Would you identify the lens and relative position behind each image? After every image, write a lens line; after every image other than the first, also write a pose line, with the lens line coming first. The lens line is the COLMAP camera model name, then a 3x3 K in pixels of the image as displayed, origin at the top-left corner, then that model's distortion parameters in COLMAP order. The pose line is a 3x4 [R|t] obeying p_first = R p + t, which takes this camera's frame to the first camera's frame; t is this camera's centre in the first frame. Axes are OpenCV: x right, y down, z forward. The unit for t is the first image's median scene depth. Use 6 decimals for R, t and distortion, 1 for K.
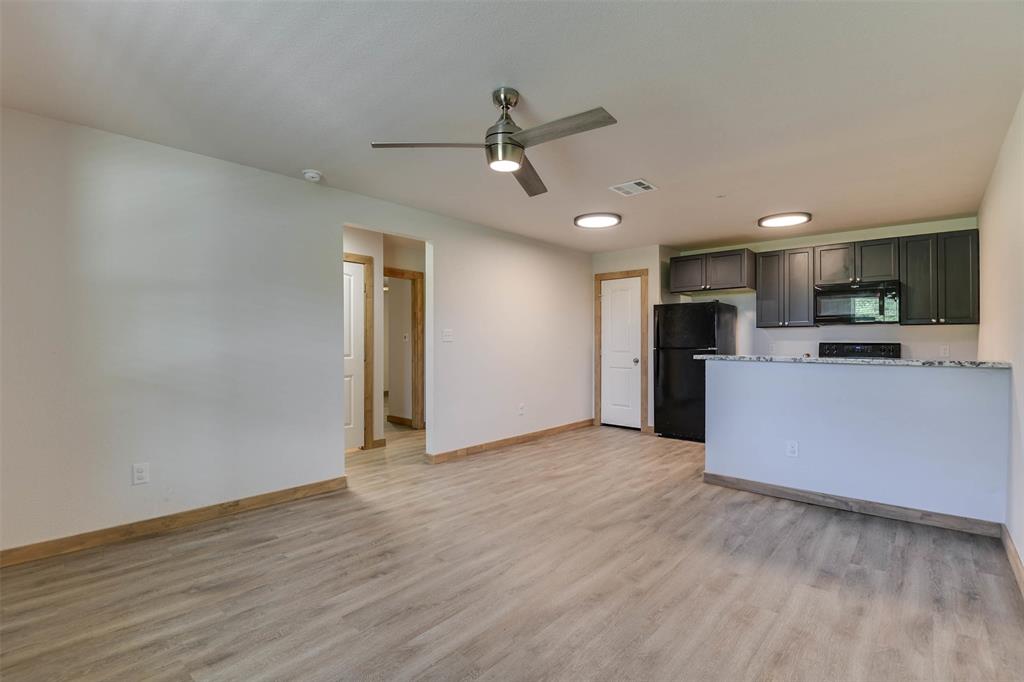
lens RADIAL K [[478.2, 0, 512.0], [0, 478.2, 341.0], [0, 0, 1]] dist [0.001300, -0.018558]
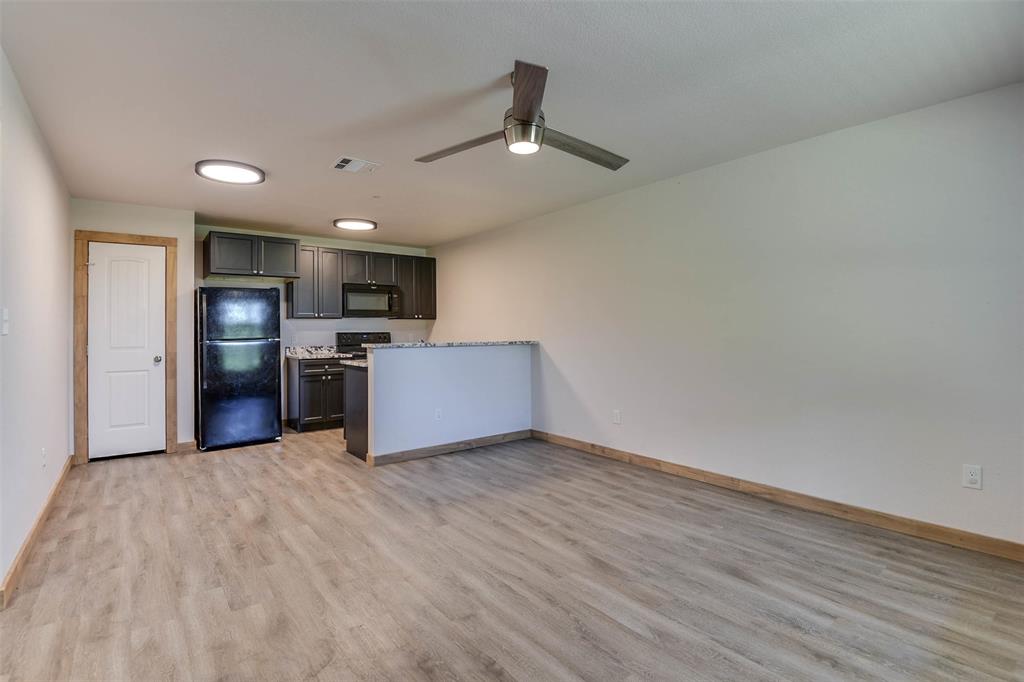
lens RADIAL K [[484.2, 0, 512.3], [0, 484.2, 323.8], [0, 0, 1]] dist [0.003032, -0.019127]
pose [[0.171774, 0.010081, 0.985085, -0.602369], [0.009224, 0.999887, -0.011841, 0.000097], [-0.985093, 0.011121, 0.171662, 0.529454]]
